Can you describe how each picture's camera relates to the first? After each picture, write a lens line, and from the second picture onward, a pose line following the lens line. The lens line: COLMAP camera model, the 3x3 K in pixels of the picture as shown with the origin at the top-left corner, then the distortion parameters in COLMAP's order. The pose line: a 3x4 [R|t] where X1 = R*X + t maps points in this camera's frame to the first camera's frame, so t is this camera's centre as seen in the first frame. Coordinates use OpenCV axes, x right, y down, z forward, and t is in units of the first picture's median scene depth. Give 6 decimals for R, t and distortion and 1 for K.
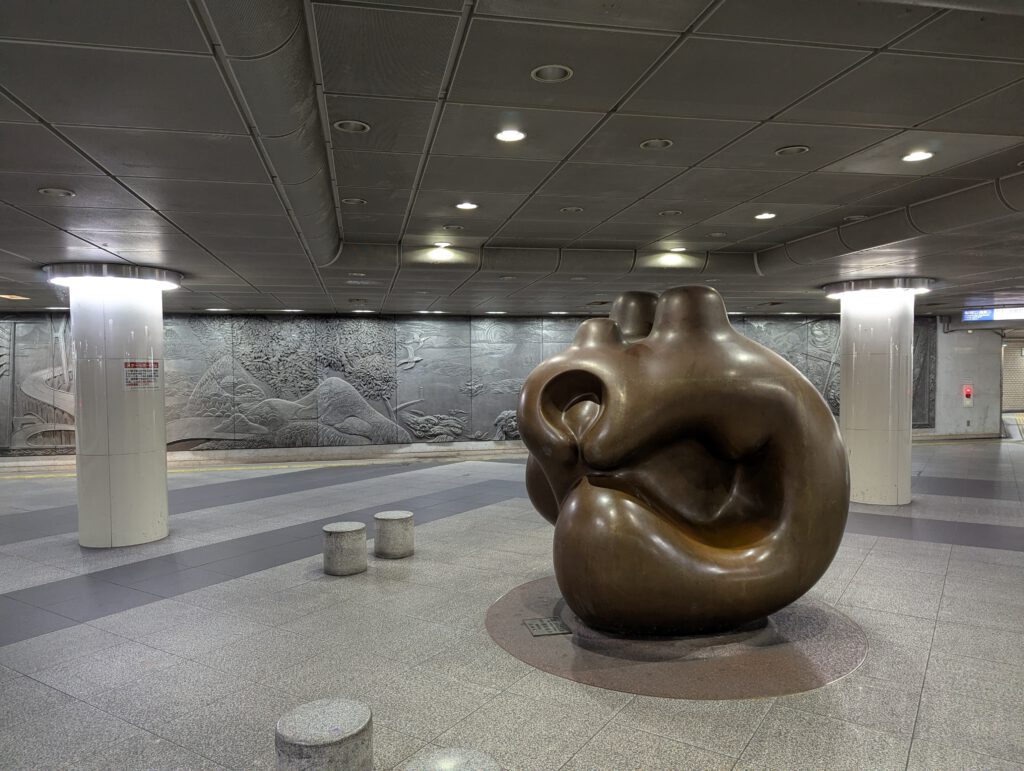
lens RADIAL K [[726.1, 0, 508.8], [0, 726.1, 390.2], [0, 0, 1]] dist [0.047788, 0.002124]
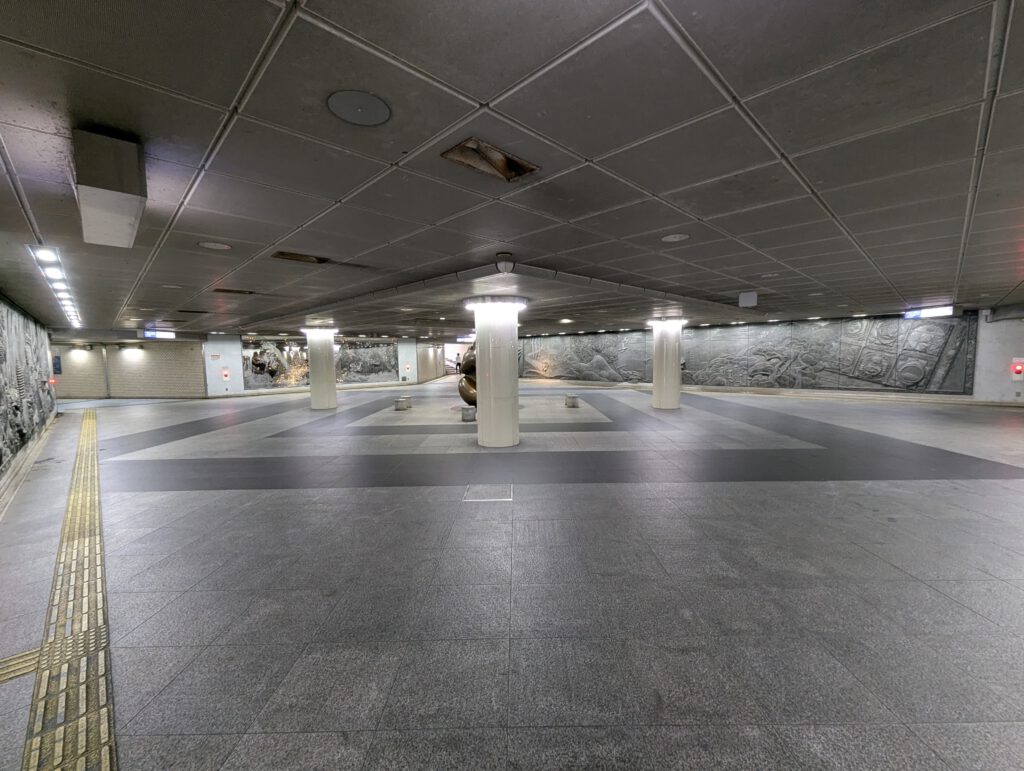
lens RADIAL K [[422.0, 0, 510.5], [0, 422.0, 384.5], [0, 0, 1]] dist [-0.001357, -0.000101]
pose [[0.554115, 0.057802, -0.830431, 0.885440], [-0.025650, 0.998298, 0.052371, 0.015837], [0.832045, -0.007719, 0.554654, -0.140148]]
